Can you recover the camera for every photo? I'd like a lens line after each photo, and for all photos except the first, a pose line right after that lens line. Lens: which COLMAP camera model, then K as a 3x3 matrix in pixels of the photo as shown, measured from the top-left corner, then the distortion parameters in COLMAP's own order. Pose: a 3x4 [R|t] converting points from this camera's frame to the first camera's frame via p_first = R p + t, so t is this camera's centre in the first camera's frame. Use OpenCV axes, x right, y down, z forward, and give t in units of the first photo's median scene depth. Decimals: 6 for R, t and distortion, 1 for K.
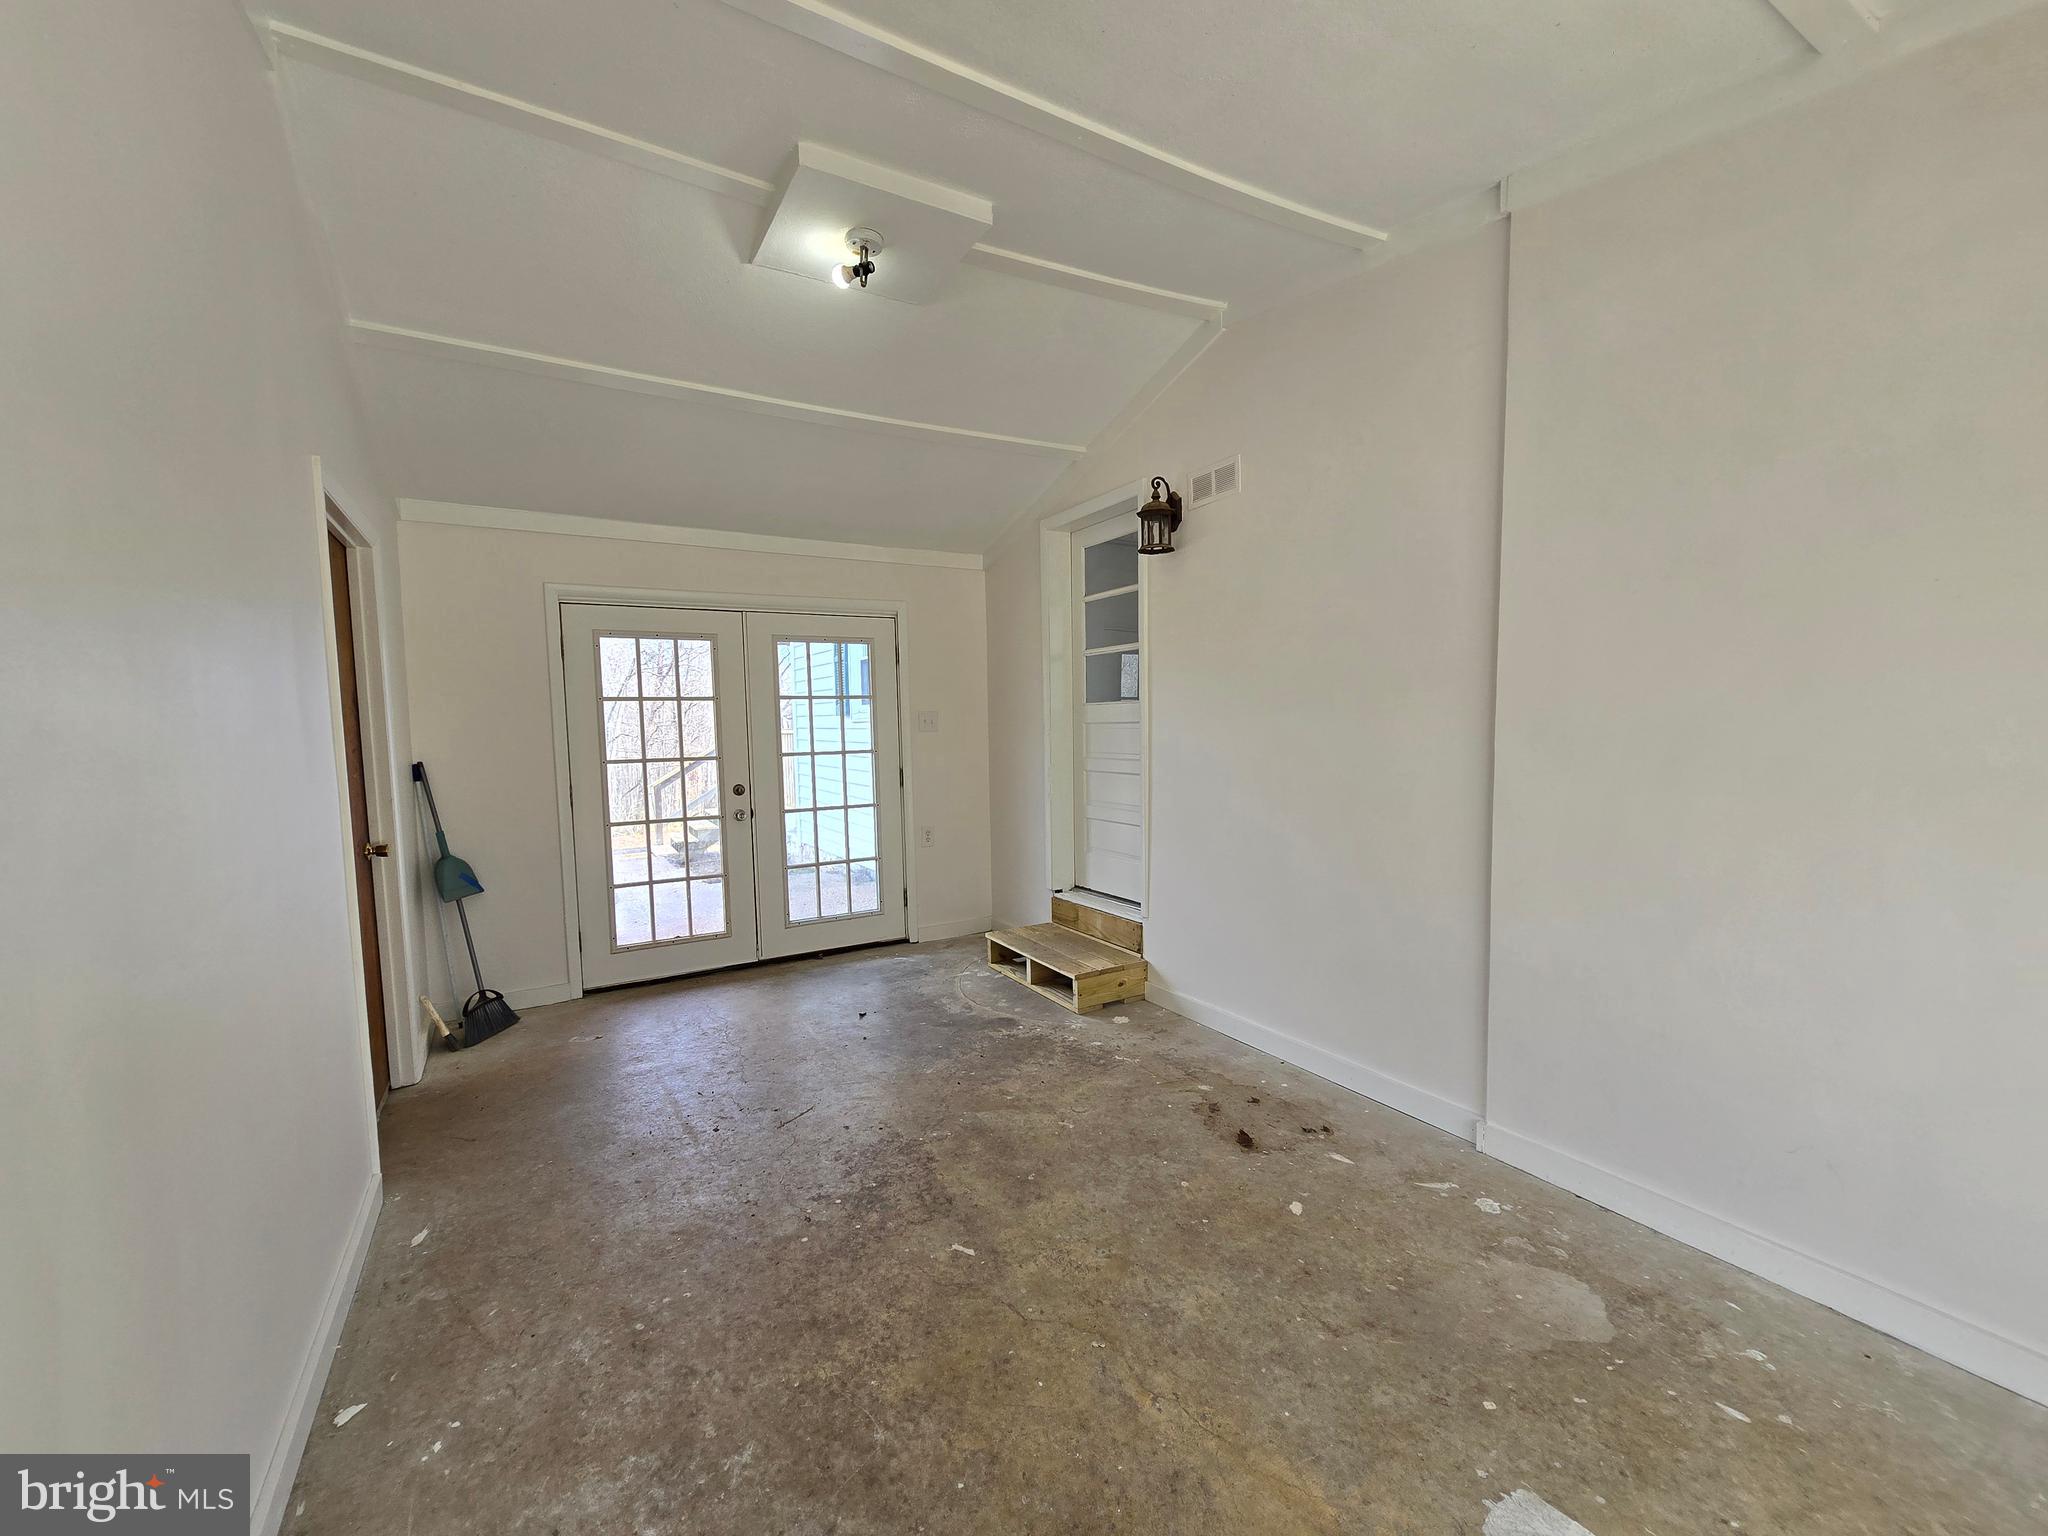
lens RADIAL K [[842.6, 0, 1027.7], [0, 842.6, 779.4], [0, 0, 1]] dist [-0.000718, -0.000681]
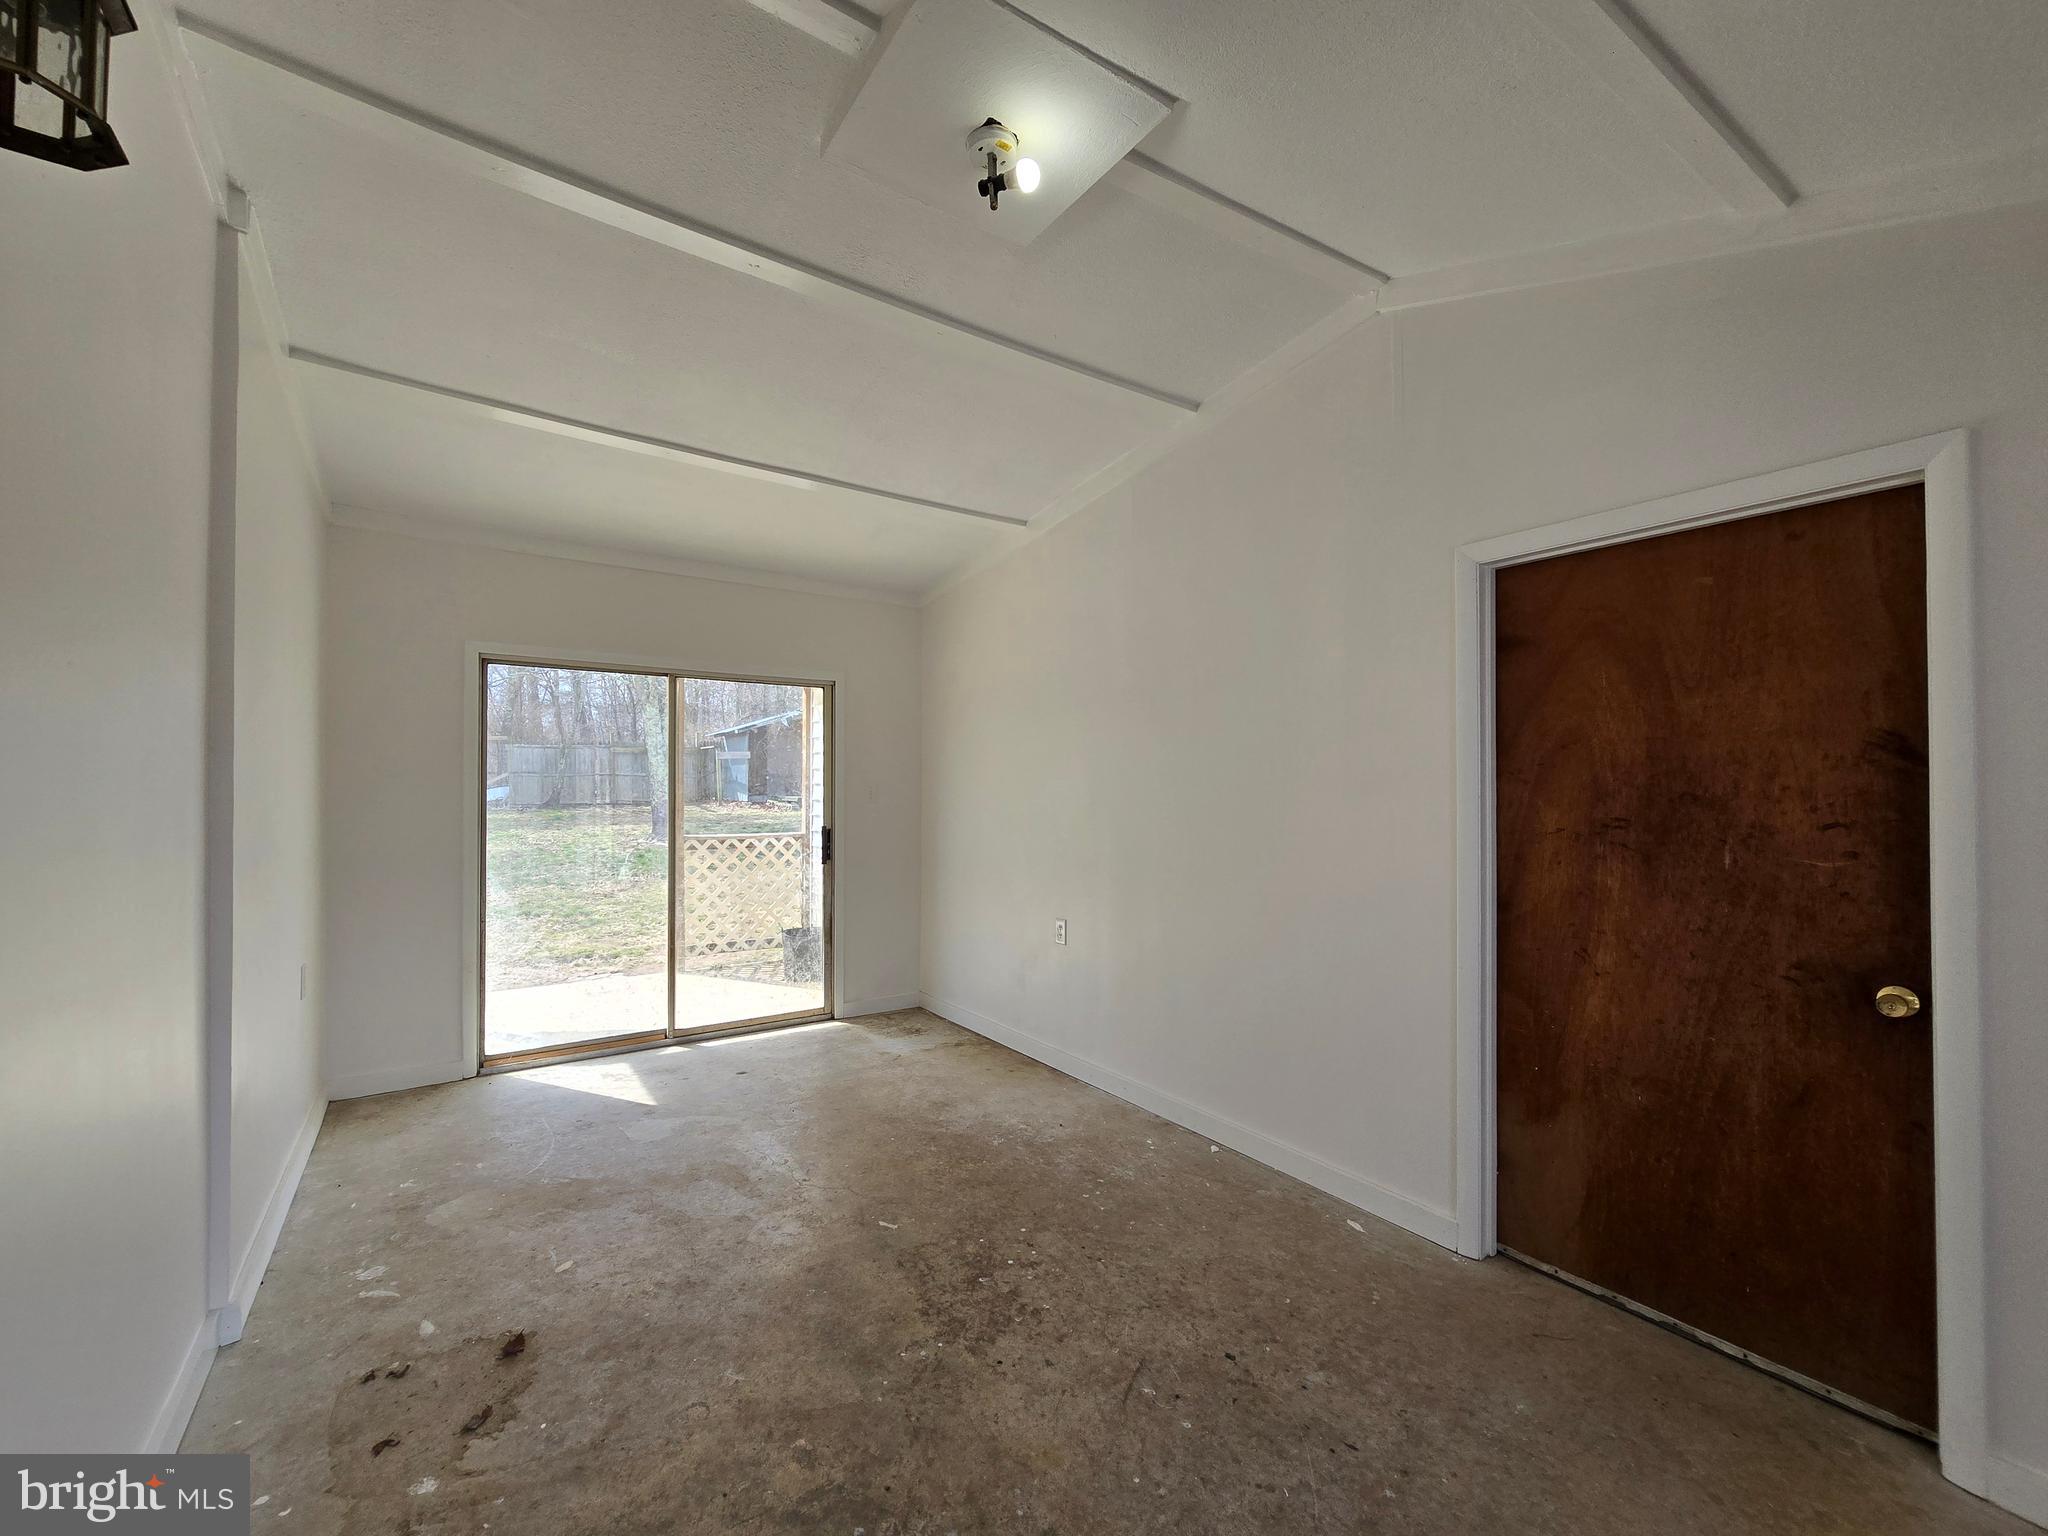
lens RADIAL K [[842.6, 0, 1018.2], [0, 842.6, 776.2], [0, 0, 1]] dist [-0.000718, -0.000681]
pose [[-0.998082, 0.015522, -0.059929, -0.176677], [0.012296, 0.998475, 0.053827, -0.136466], [0.060673, 0.052987, -0.996750, 1.926033]]
